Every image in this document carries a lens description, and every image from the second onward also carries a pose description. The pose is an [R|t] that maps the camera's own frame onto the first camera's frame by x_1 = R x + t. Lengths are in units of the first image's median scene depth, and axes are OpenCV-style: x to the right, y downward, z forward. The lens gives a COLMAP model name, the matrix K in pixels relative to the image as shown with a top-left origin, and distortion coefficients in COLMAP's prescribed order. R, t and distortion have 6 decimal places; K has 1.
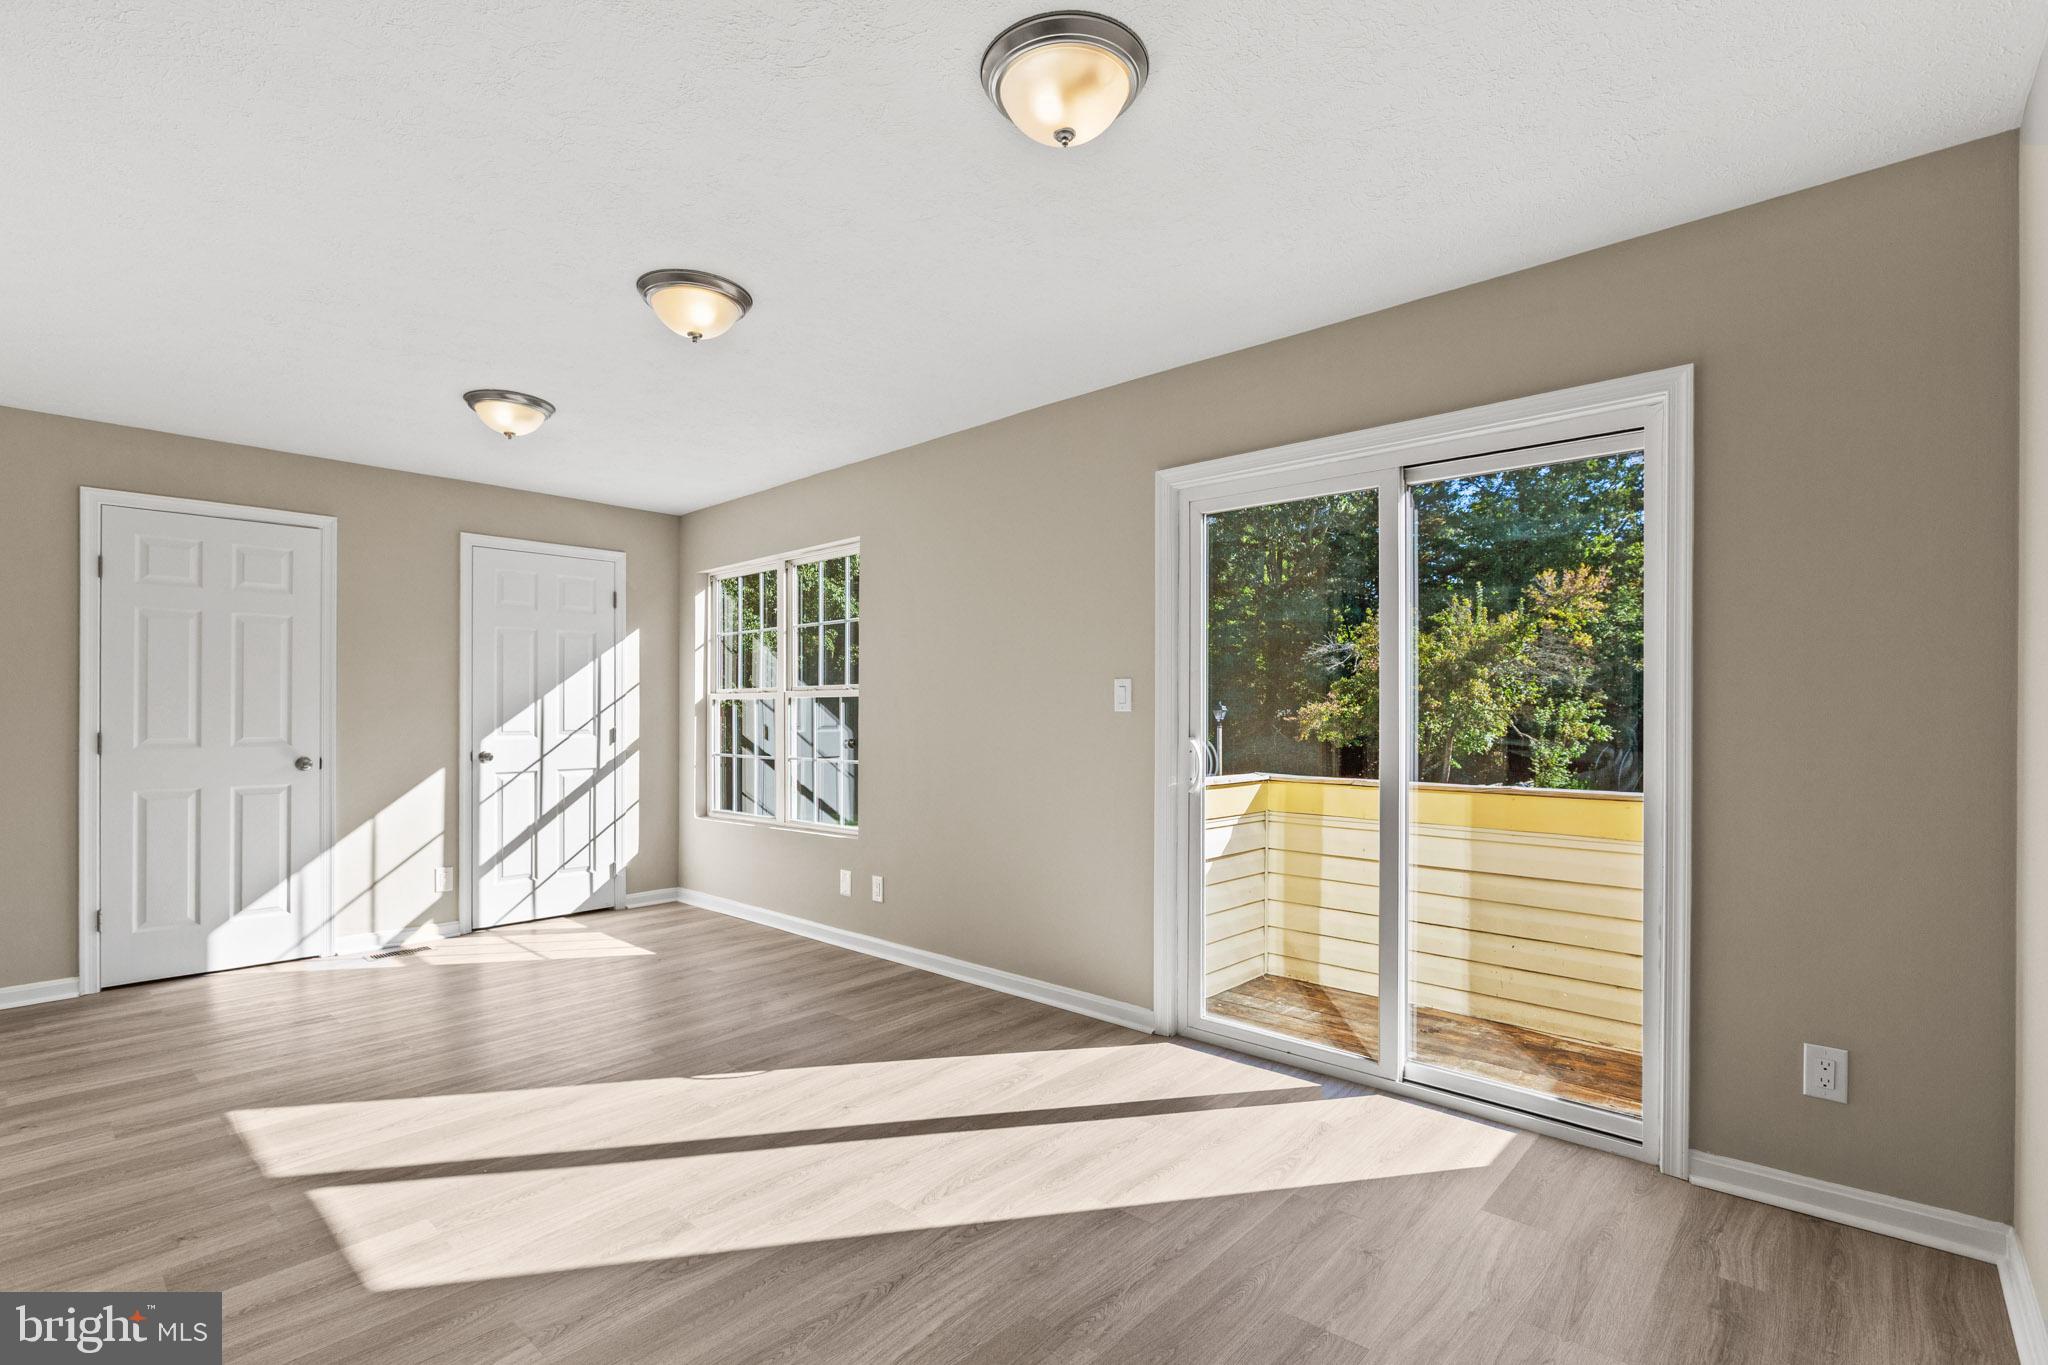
lens RADIAL K [[936.6, 0, 1025.0], [0, 936.6, 681.2], [0, 0, 1]] dist [-0.004478, -0.000598]
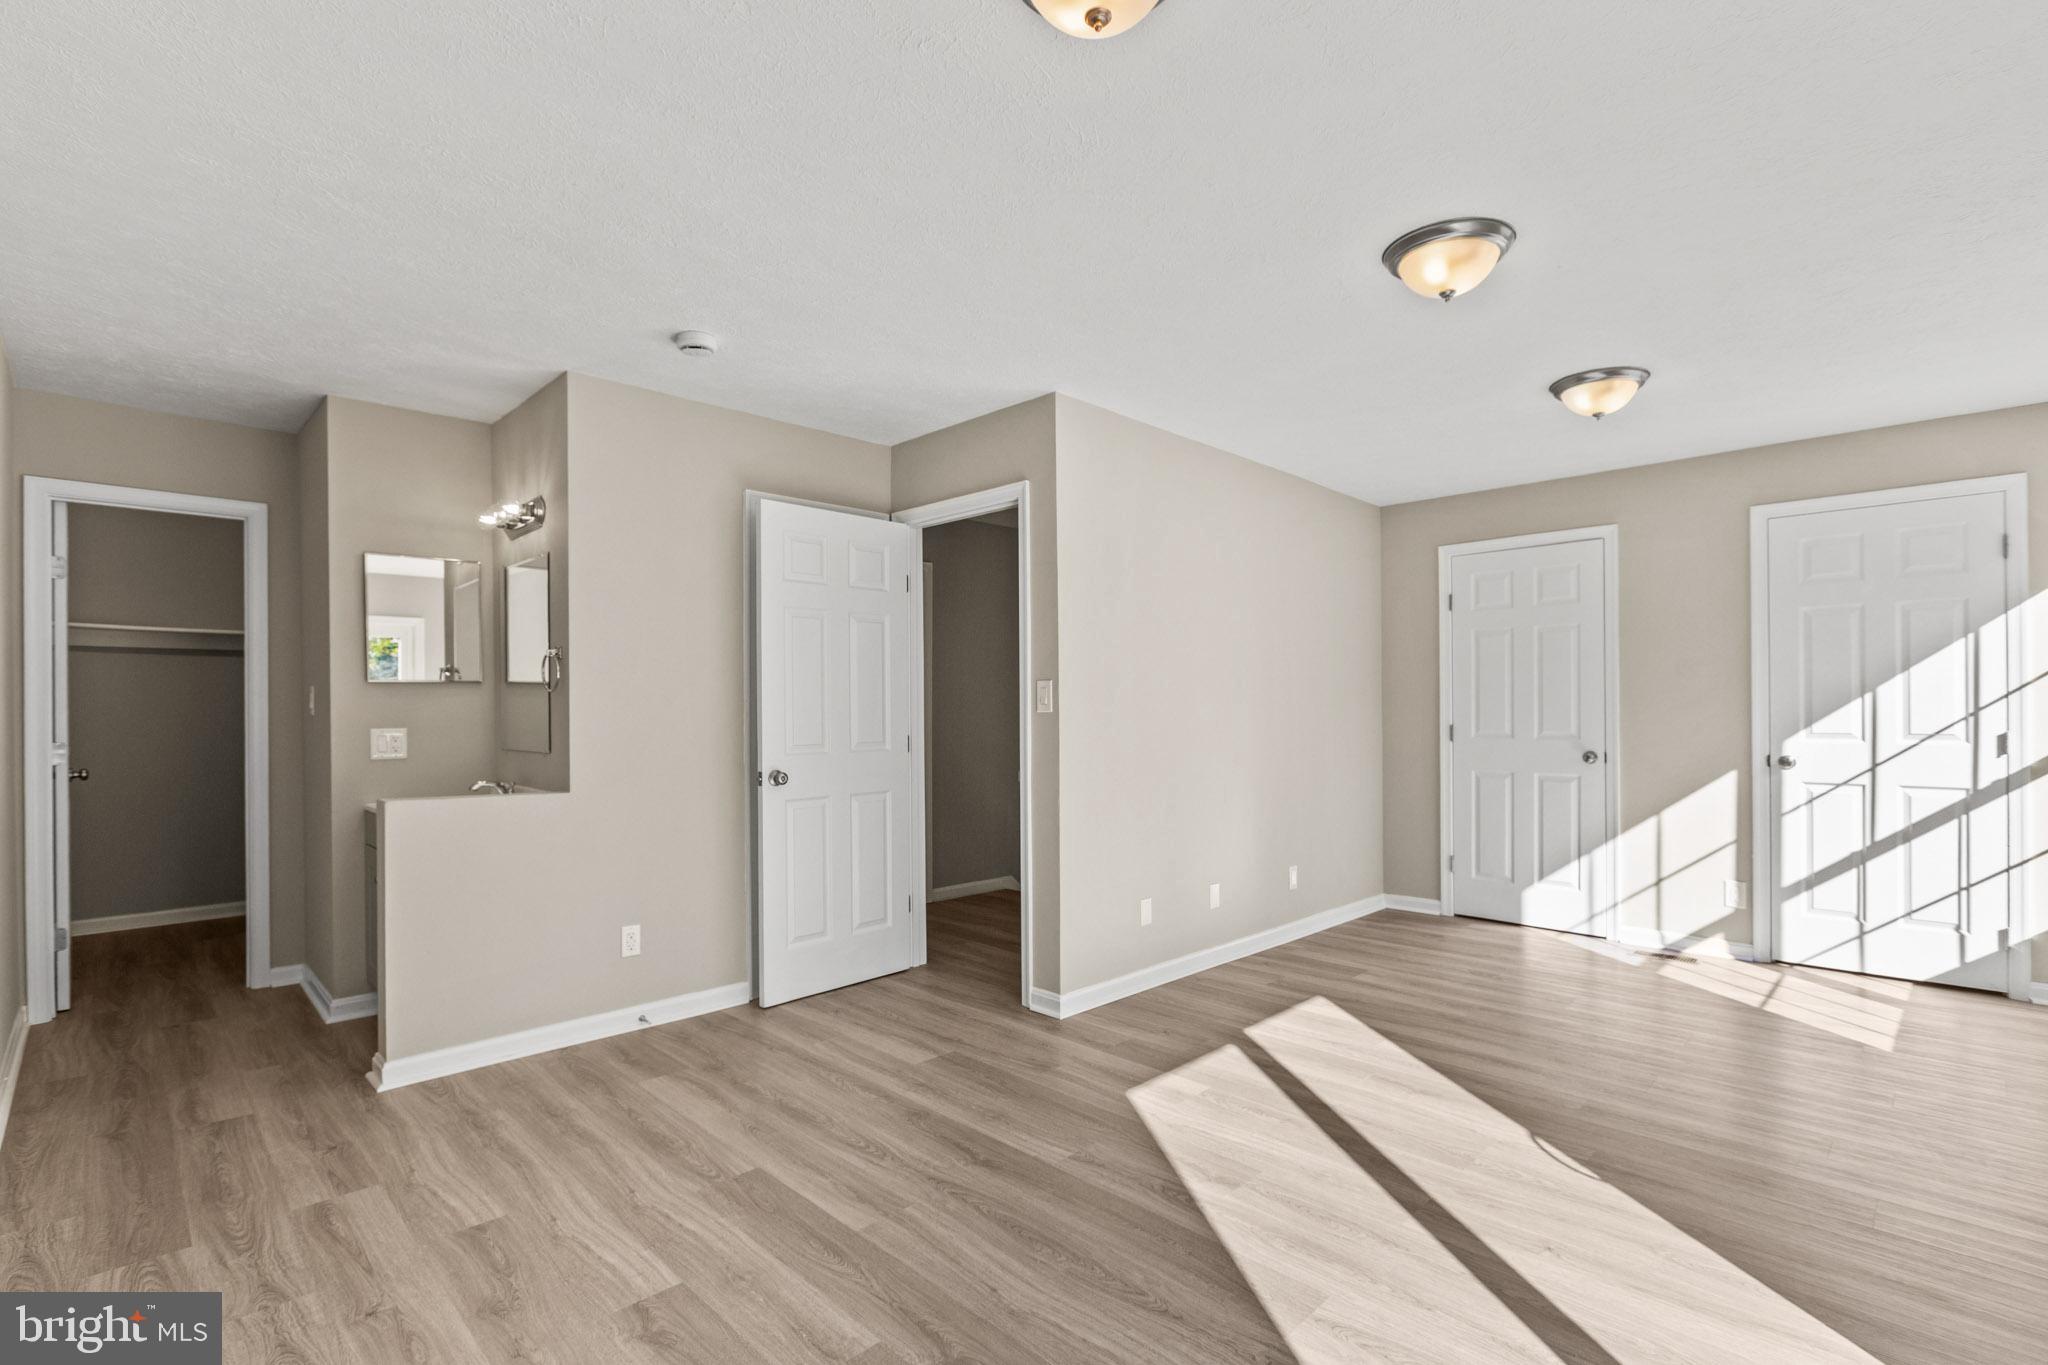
lens RADIAL K [[936.6, 0, 1014.6], [0, 936.6, 687.8], [0, 0, 1]] dist [-0.004478, -0.000598]
pose [[-0.061868, -0.020800, -0.997868, 0.344374], [0.036040, 0.999084, -0.023060, 0.008229], [0.997433, -0.037390, -0.061061, 0.379150]]
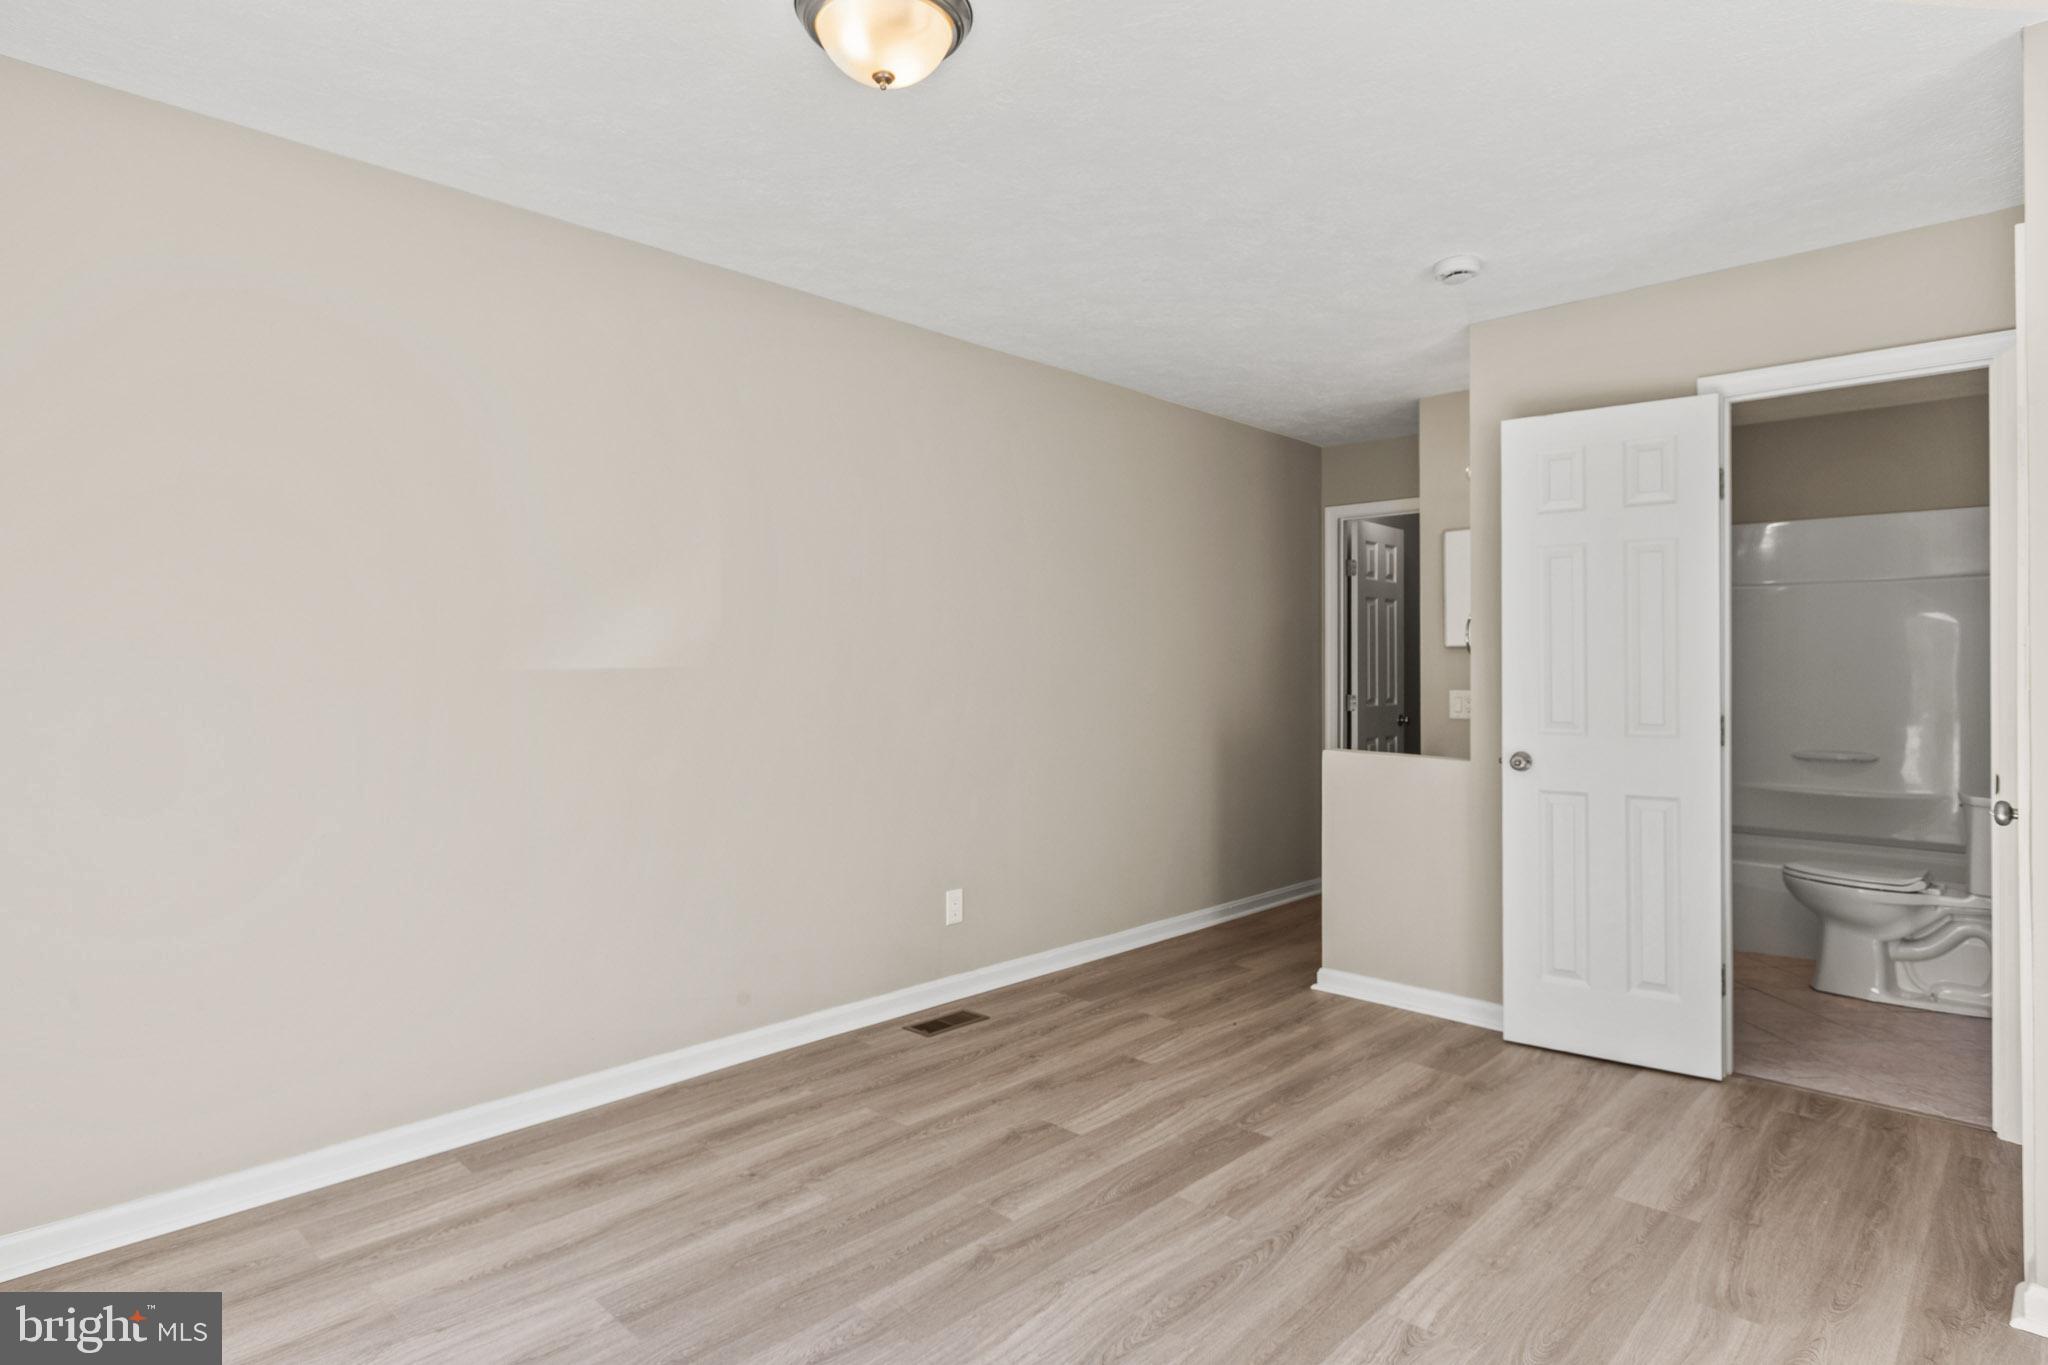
lens RADIAL K [[1115.1, 0, 1029.1], [0, 1115.1, 690.2], [0, 0, 1]] dist [-0.006338, -0.000812]
pose [[-0.999508, -0.005307, 0.030908, -0.053662], [-0.005685, 0.999910, -0.012134, 0.019868], [-0.030841, -0.012303, -0.999449, 0.811824]]
